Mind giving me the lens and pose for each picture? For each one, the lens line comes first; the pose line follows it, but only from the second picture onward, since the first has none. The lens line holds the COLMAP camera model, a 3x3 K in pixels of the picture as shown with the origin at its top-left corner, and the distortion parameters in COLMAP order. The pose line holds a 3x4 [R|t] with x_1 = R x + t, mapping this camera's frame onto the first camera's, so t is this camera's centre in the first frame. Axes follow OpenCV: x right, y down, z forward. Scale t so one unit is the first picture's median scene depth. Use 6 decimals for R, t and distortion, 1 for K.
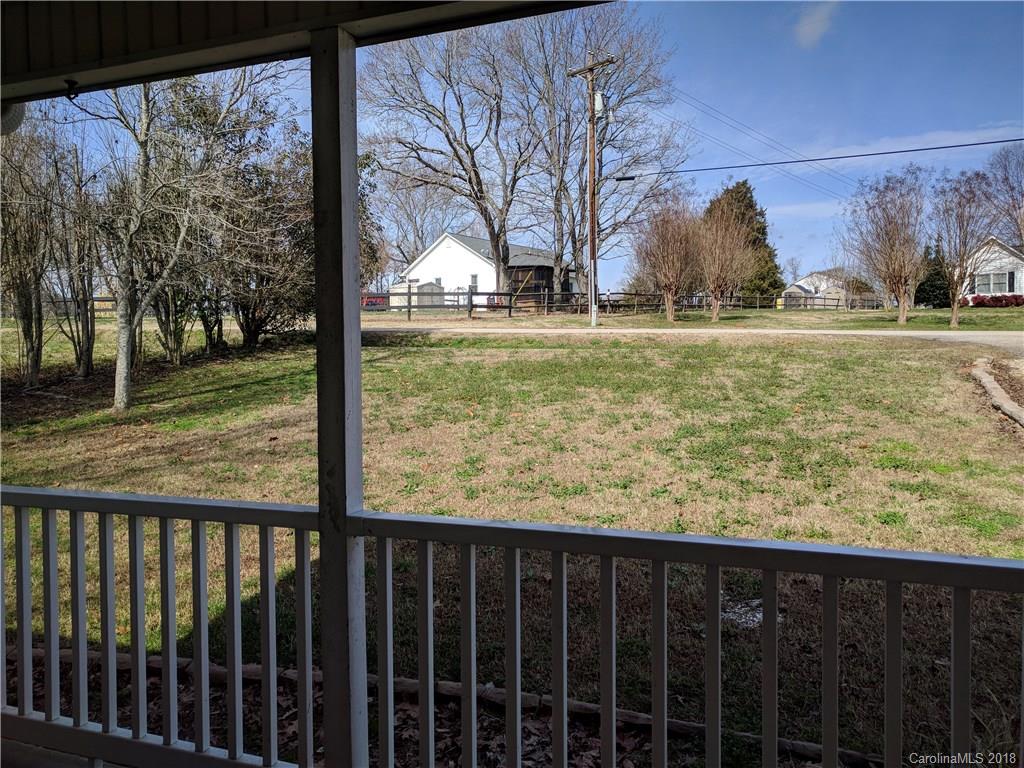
lens RADIAL K [[787.2, 0, 511.5], [0, 787.2, 358.9], [0, 0, 1]] dist [0.001772, -0.000619]
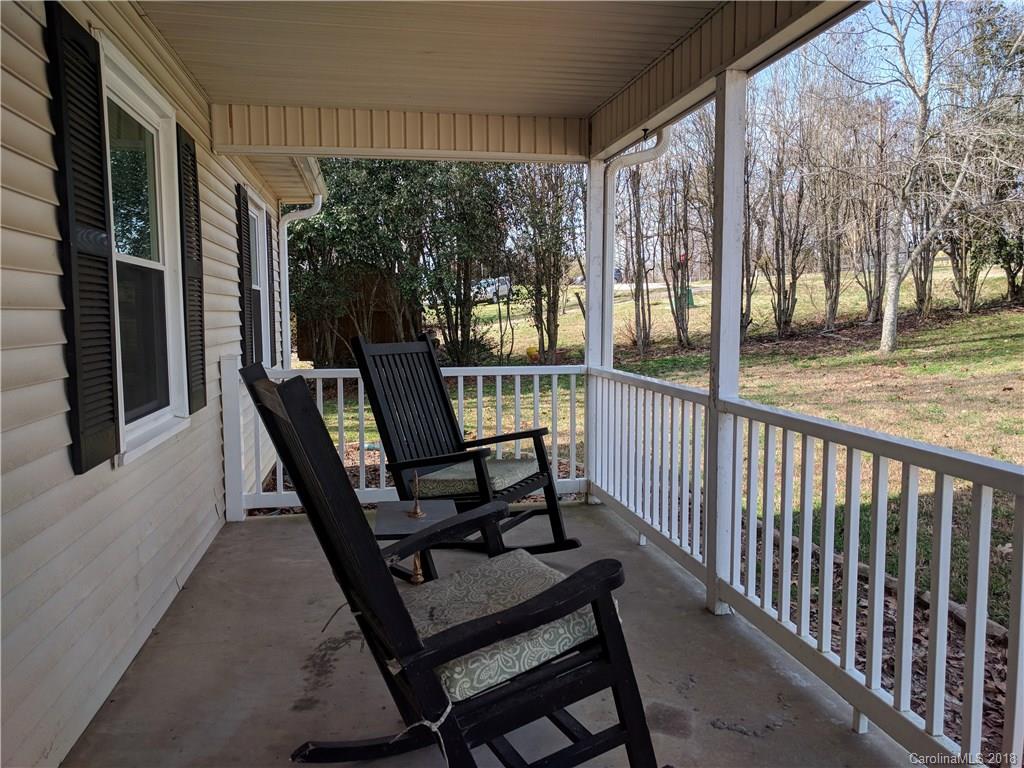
lens RADIAL K [[791.8, 0, 512.0], [0, 791.8, 384.0], [0, 0, 1]] dist [0.004926, 0.000287]
pose [[0.516801, 0.088506, -0.851518, 0.176049], [-0.006585, 0.995023, 0.099425, 0.001593], [0.856080, -0.045776, 0.514812, -0.021799]]
